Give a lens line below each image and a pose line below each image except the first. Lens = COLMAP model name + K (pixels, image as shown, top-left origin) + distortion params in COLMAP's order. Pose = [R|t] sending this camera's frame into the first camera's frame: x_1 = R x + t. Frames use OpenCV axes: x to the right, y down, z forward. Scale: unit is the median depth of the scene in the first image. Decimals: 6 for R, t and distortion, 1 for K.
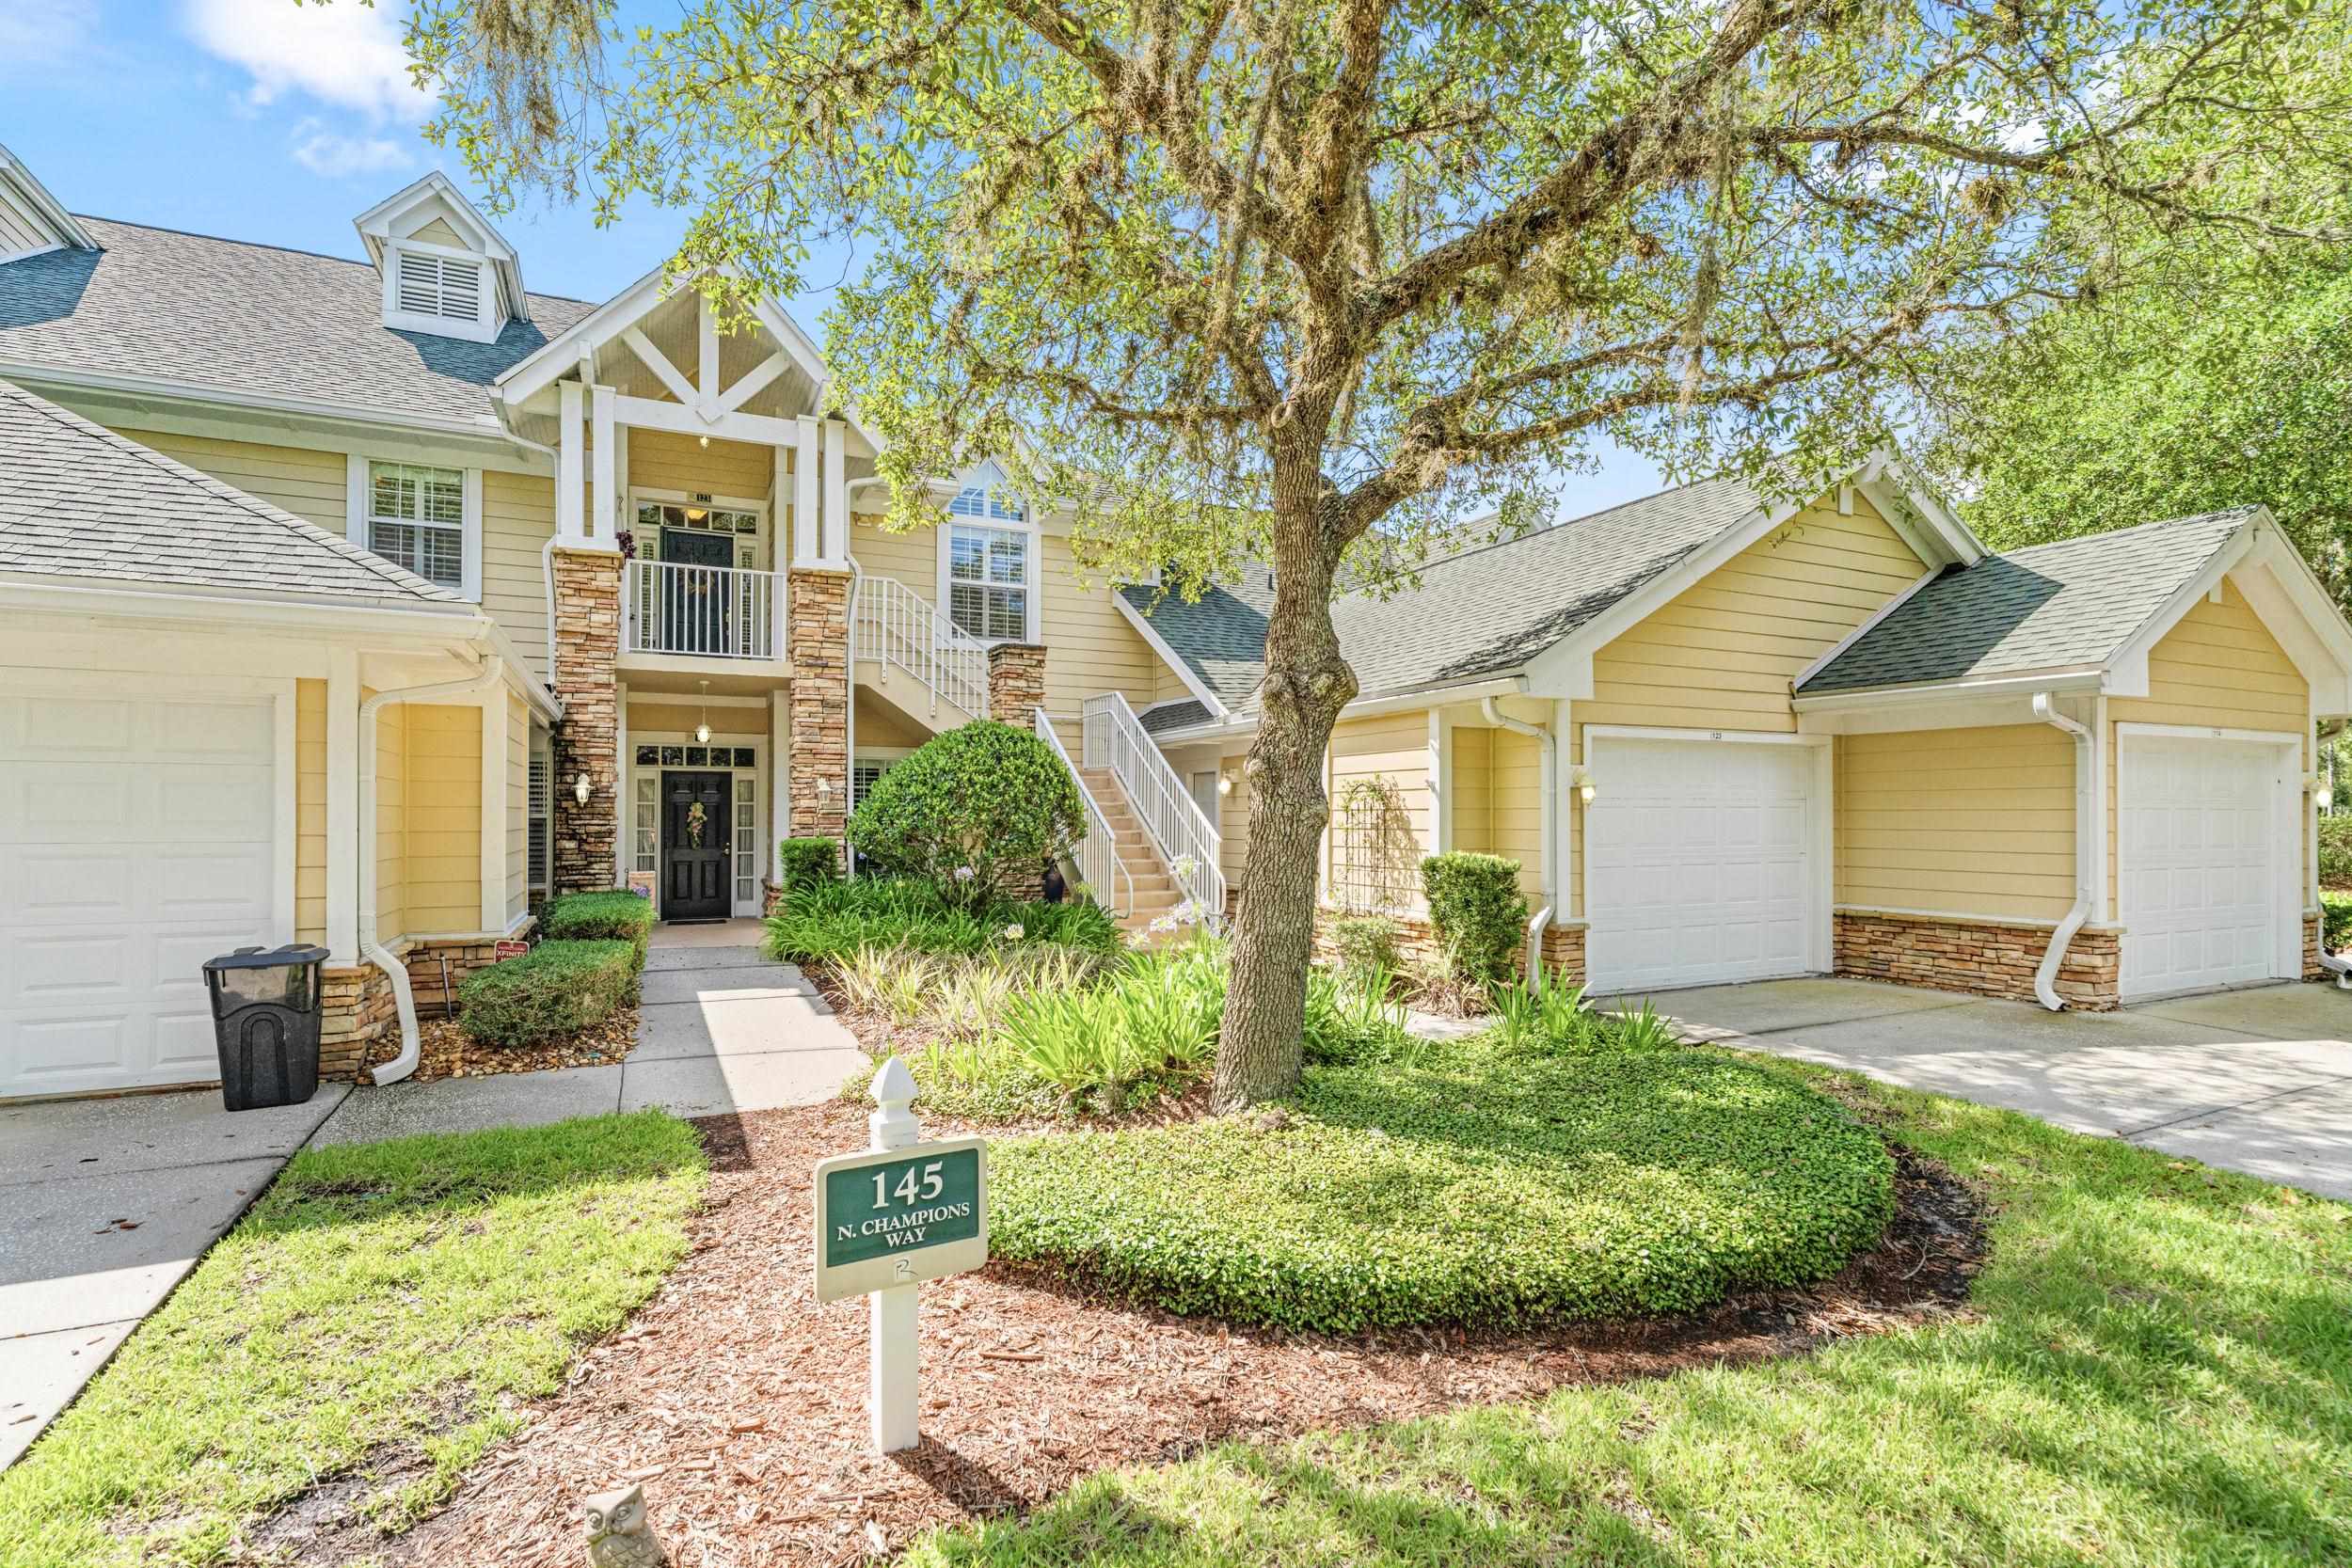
lens RADIAL K [[1082.8, 0, 1175.0], [0, 1082.8, 811.0], [0, 0, 1]] dist [-0.002215, -0.000115]
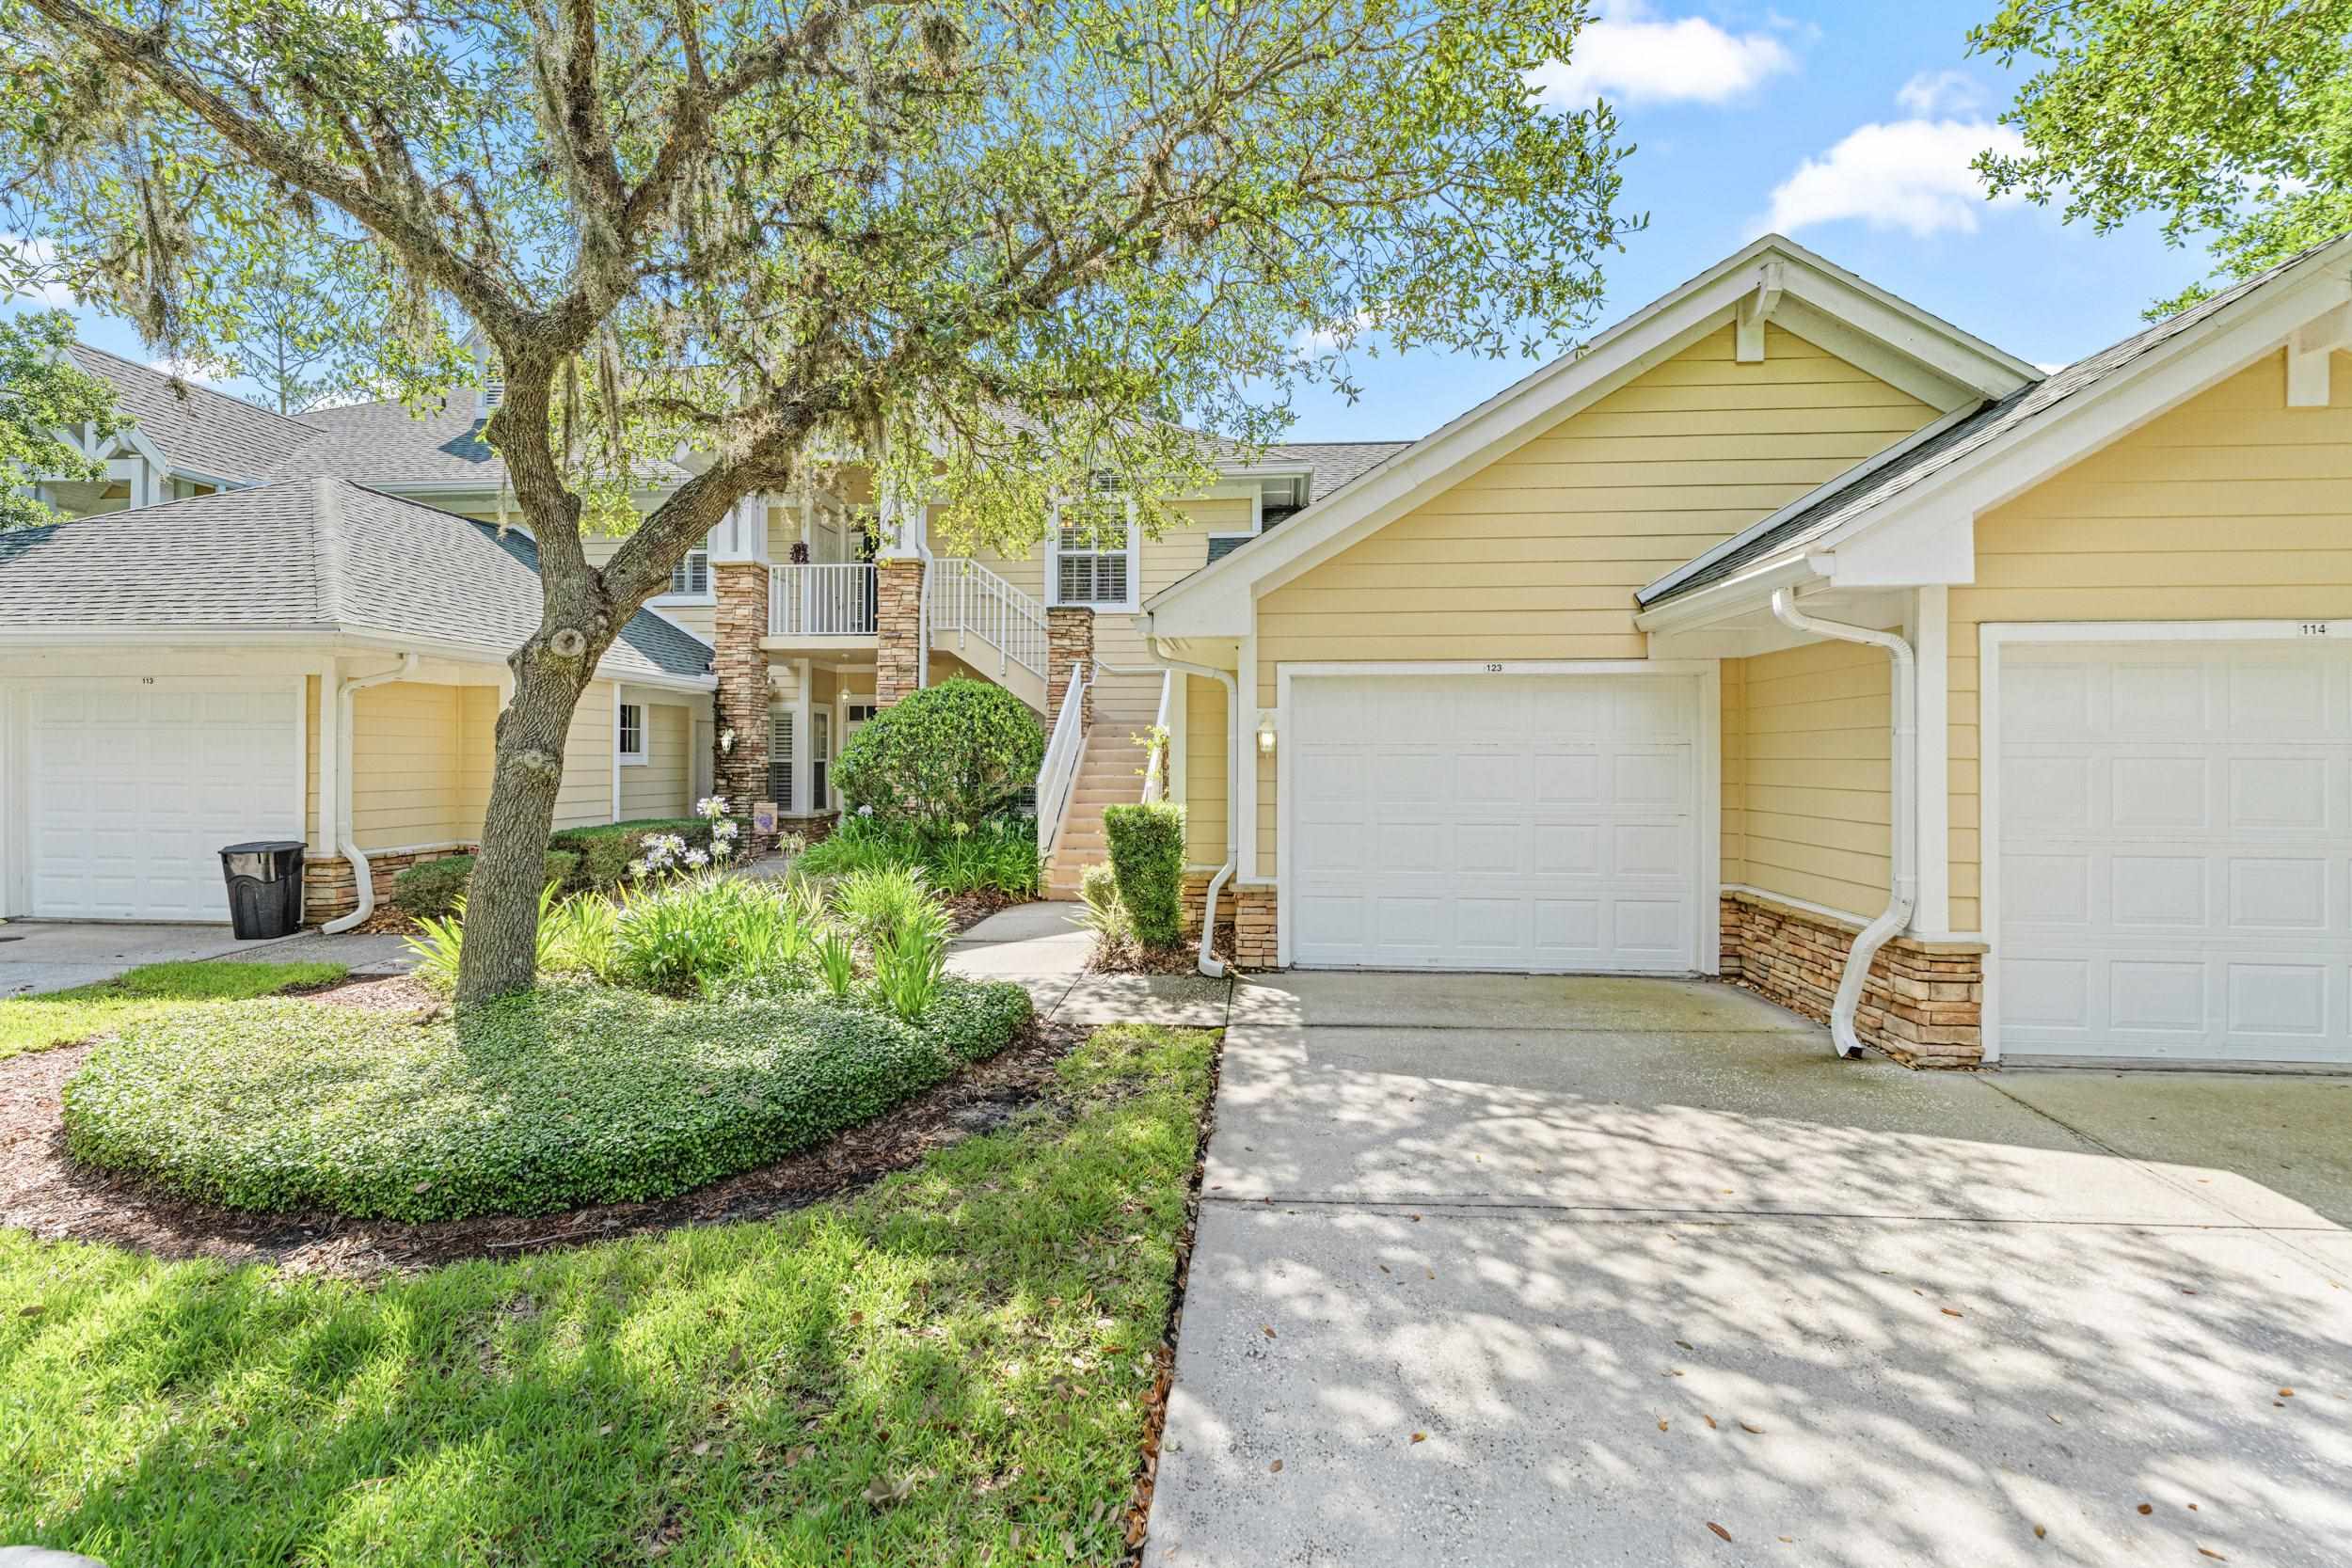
lens RADIAL K [[1031.6, 0, 1173.4], [0, 1031.6, 747.9], [0, 0, 1]] dist [0.000472, -0.000065]
pose [[0.867049, -0.003321, -0.498211, 0.680297], [-0.000447, 0.999972, -0.007444, -0.002912], [0.498222, 0.006677, 0.867024, 0.203984]]
